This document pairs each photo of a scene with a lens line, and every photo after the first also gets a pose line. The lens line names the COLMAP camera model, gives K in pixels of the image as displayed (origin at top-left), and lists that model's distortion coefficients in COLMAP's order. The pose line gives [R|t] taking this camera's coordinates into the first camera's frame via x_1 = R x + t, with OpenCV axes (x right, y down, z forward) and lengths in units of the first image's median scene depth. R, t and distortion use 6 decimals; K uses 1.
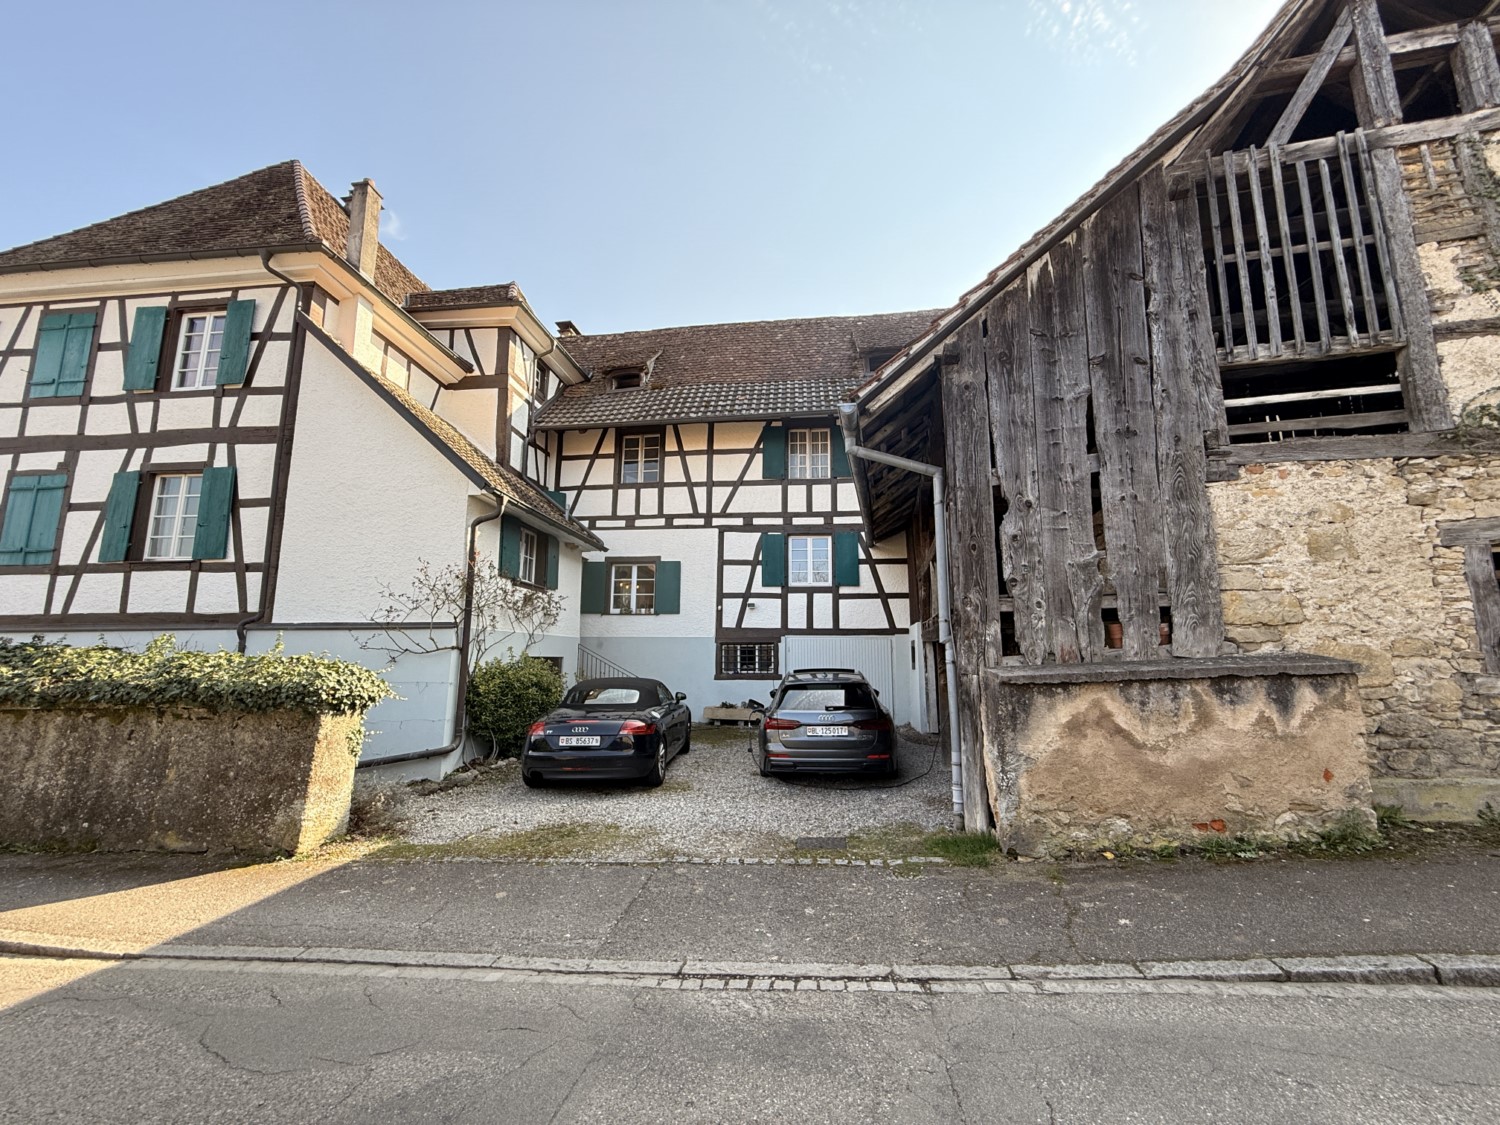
lens RADIAL K [[596.4, 0, 747.3], [0, 596.4, 563.3], [0, 0, 1]] dist [-0.001871, -0.000143]
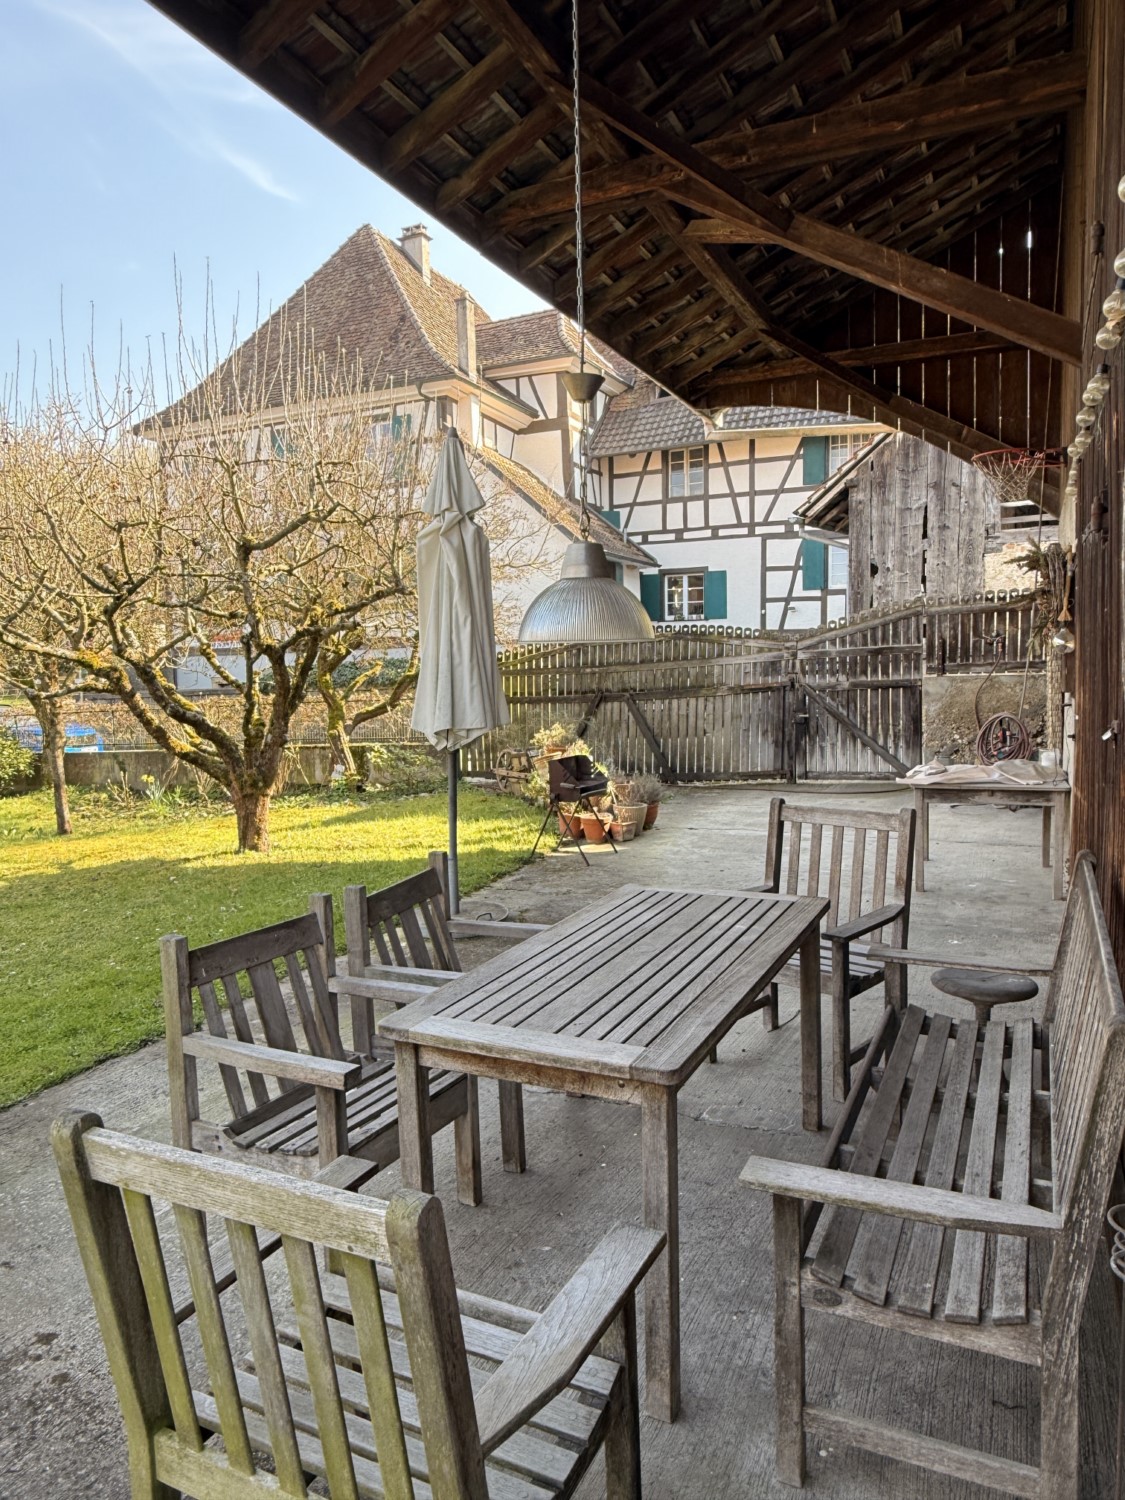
lens RADIAL K [[1004.7, 0, 556.9], [0, 1004.7, 751.1], [0, 0, 1]] dist [0.002568, 0.000211]
pose [[0.948175, 0.002206, -0.317740, 0.178260], [0.074353, 0.970672, 0.228619, -0.125281], [0.308926, -0.240396, 0.920204, -0.864251]]
